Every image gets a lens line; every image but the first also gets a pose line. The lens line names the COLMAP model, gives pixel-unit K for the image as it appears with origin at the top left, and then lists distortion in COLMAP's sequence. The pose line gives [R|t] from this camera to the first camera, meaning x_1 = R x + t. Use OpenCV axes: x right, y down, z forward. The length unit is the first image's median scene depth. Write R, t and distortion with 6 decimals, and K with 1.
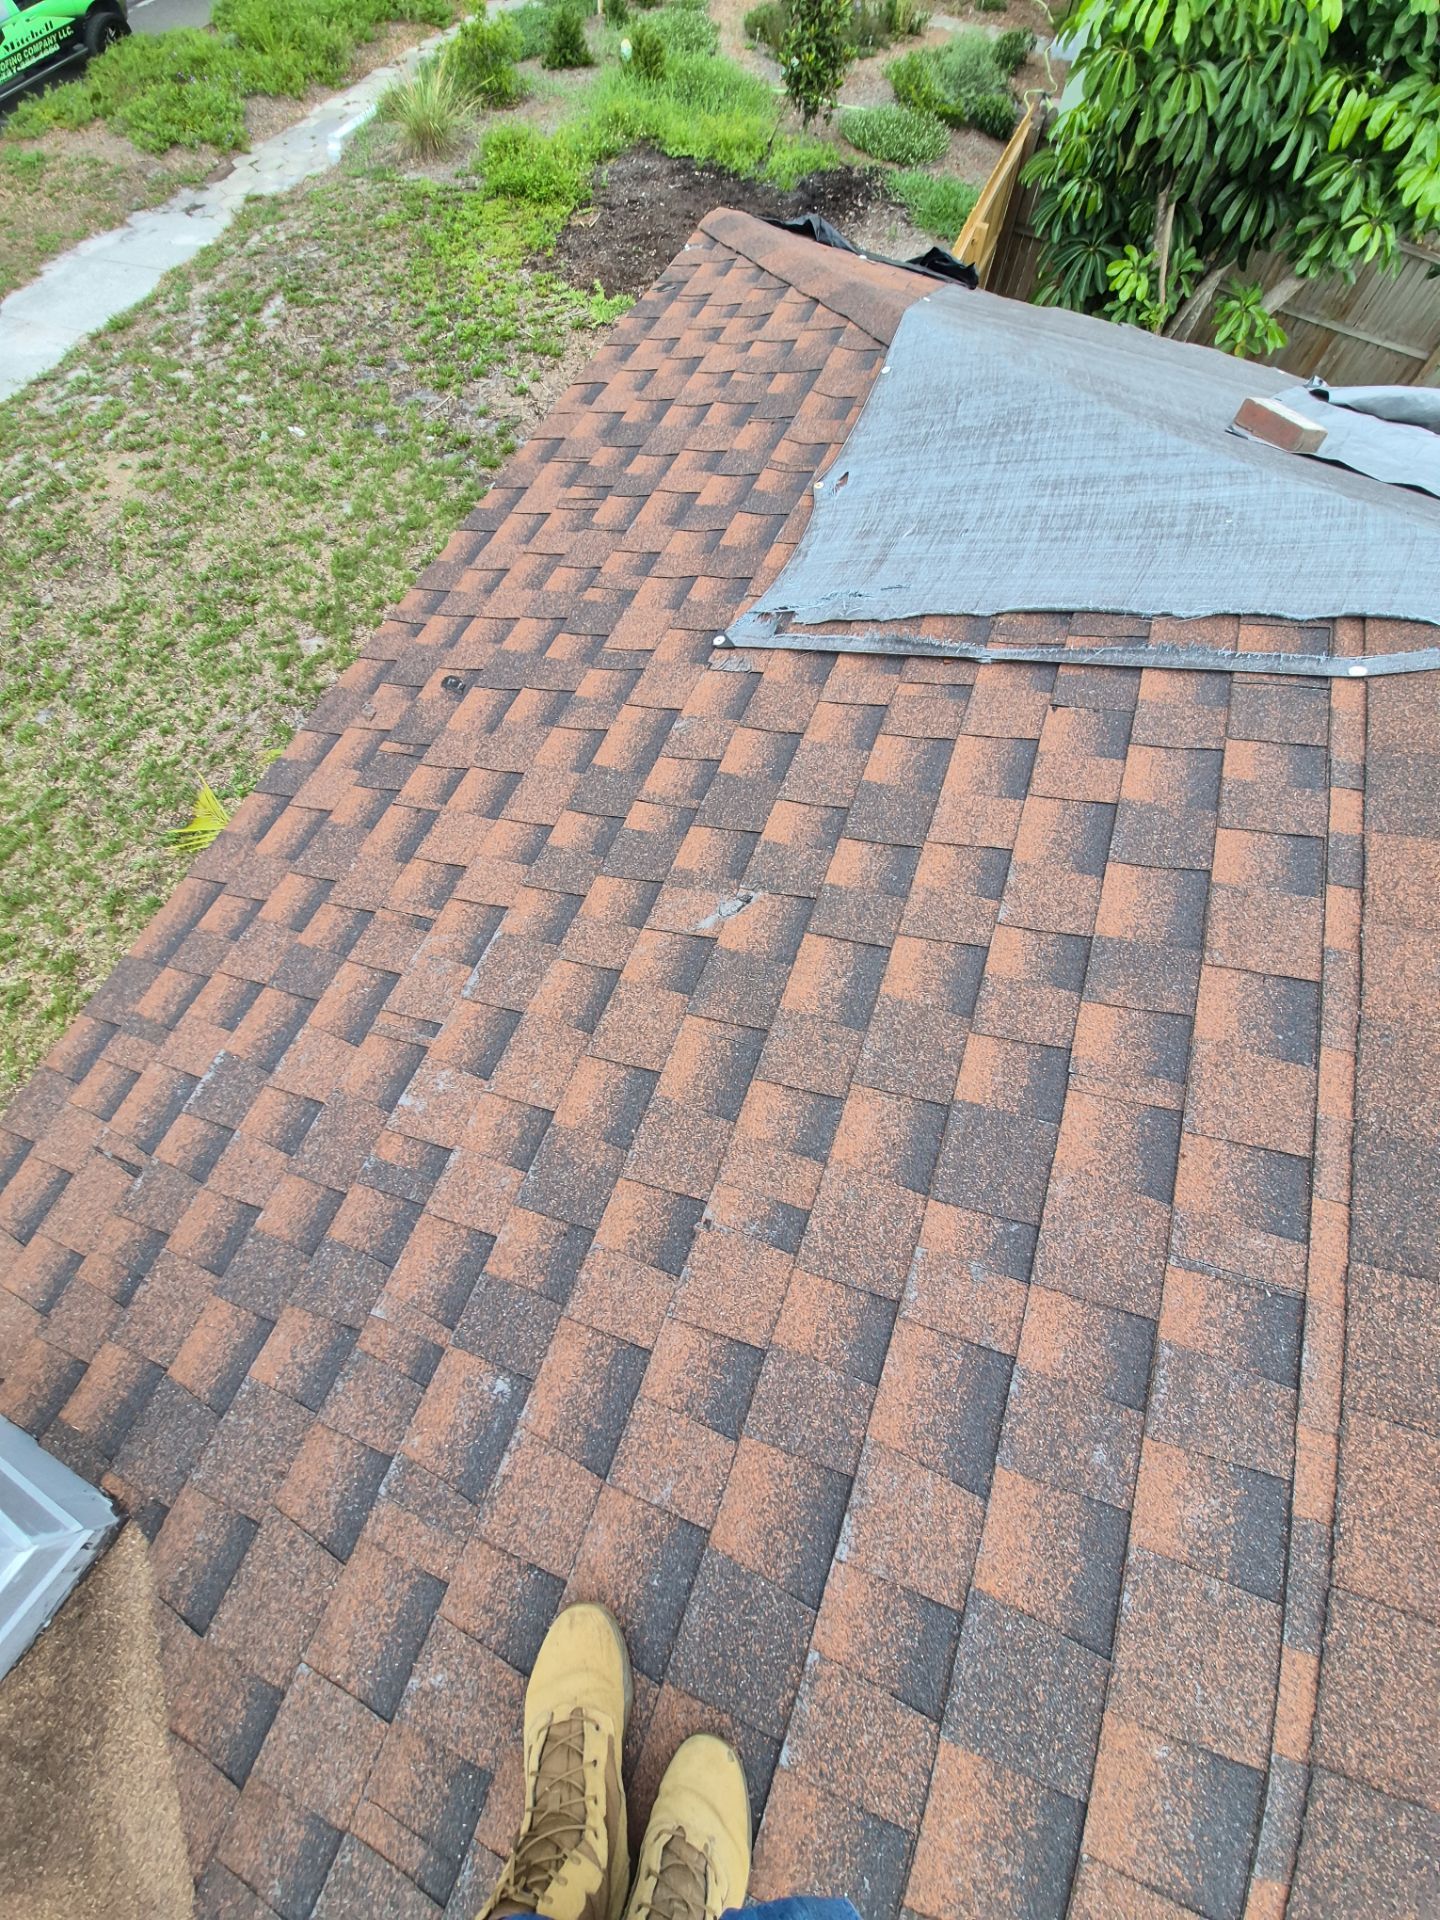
lens RADIAL K [[759.5, 0, 735.3], [0, 759.5, 981.7], [0, 0, 1]] dist [-0.005942, -0.008116]
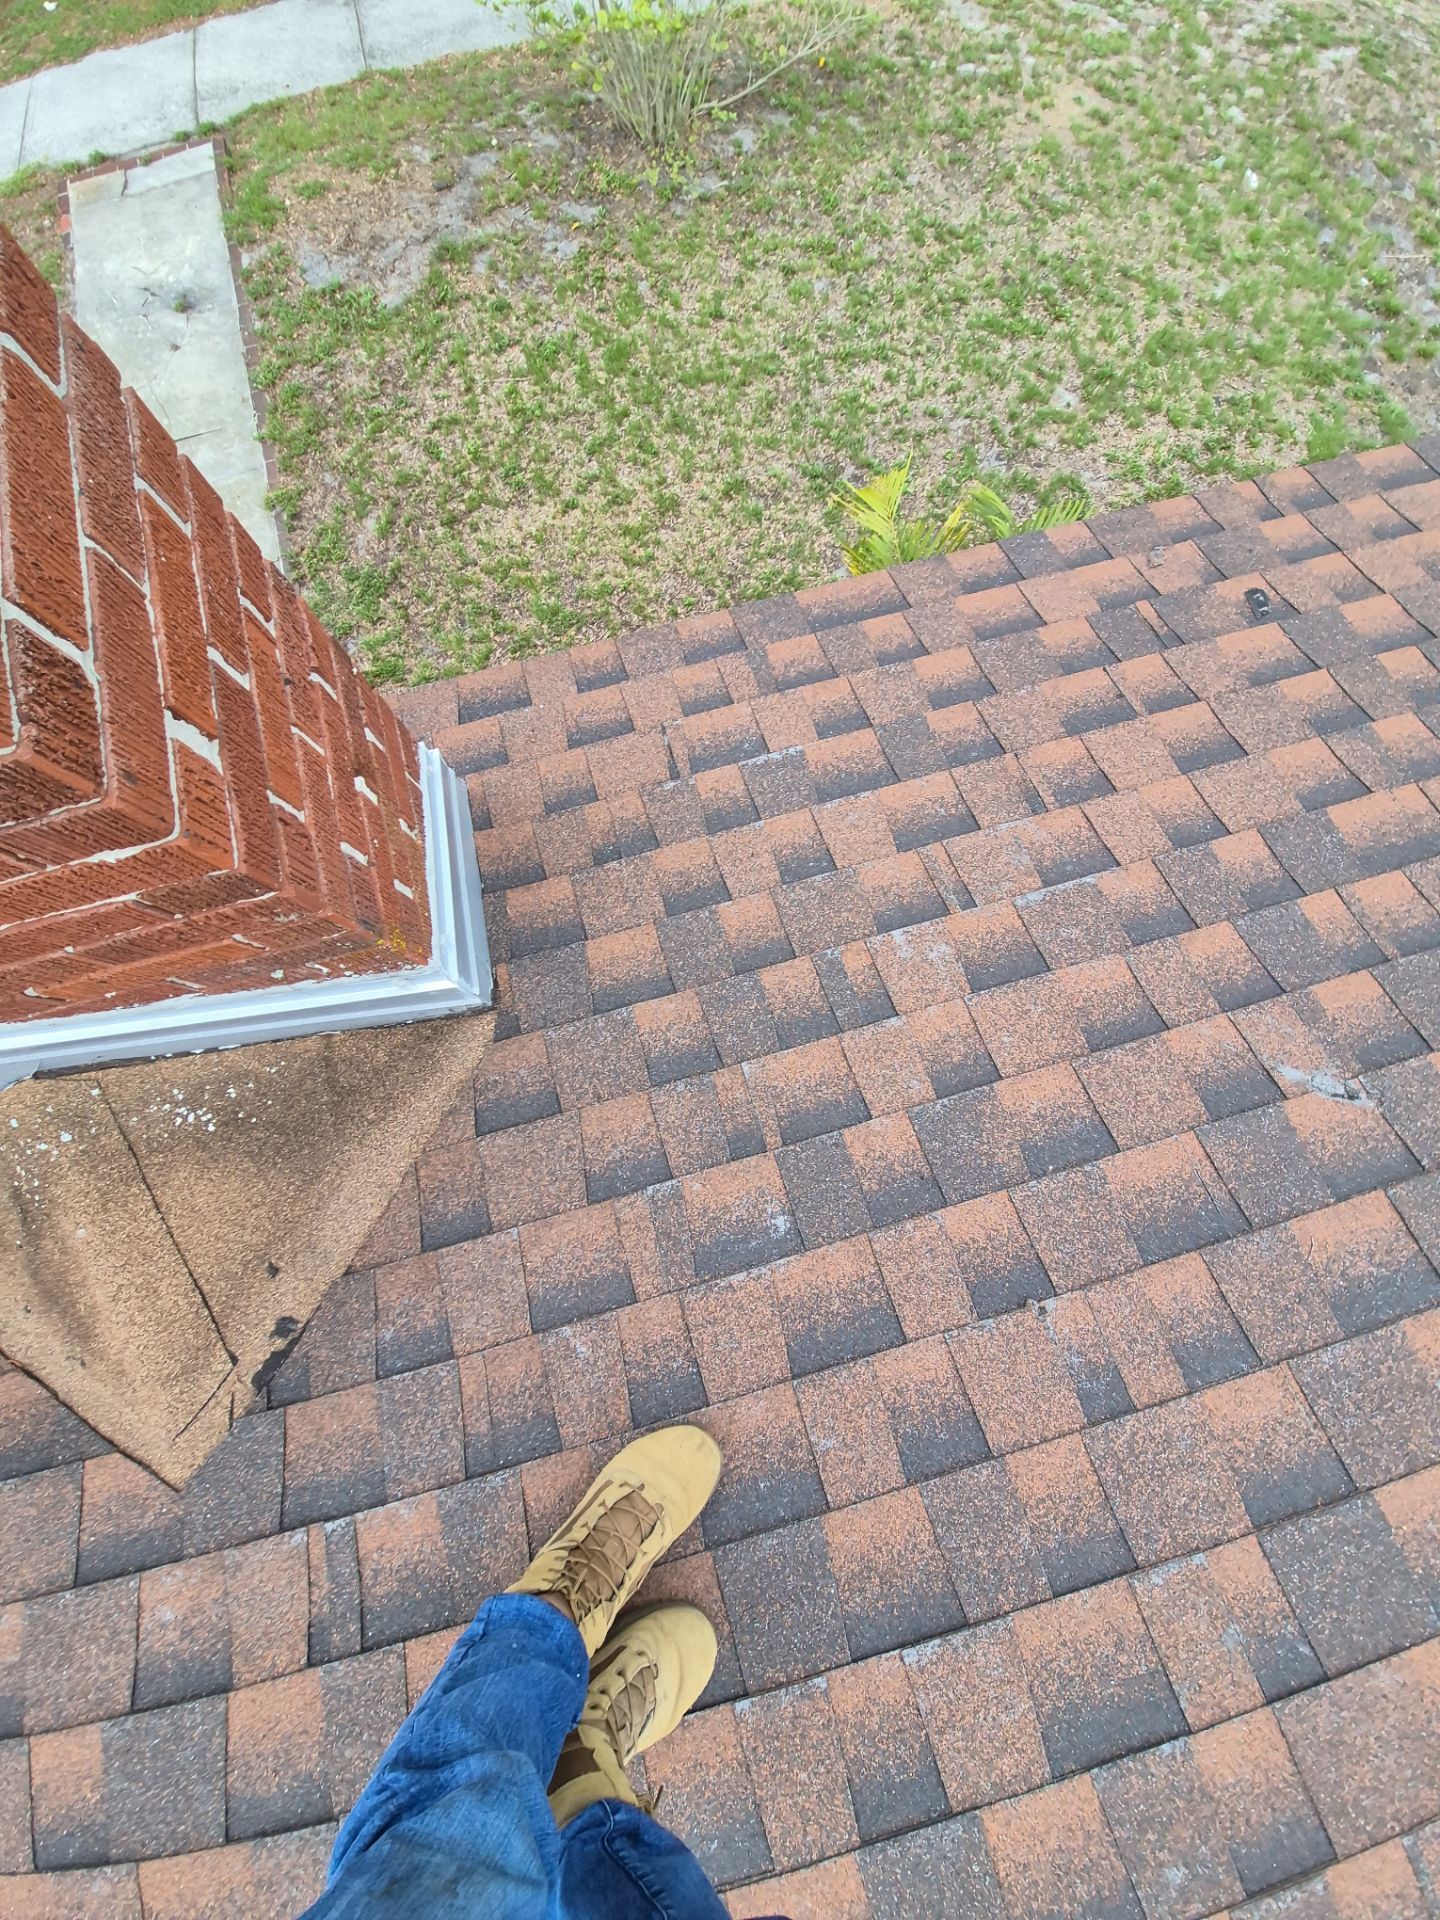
lens RADIAL K [[759.5, 0, 738.8], [0, 759.5, 985.1], [0, 0, 1]] dist [-0.005942, -0.008116]
pose [[0.590646, 0.783005, -0.195038, -0.265416], [-0.728423, 0.621366, 0.288625, 0.054091], [0.347185, -0.028405, 0.937366, 0.020622]]
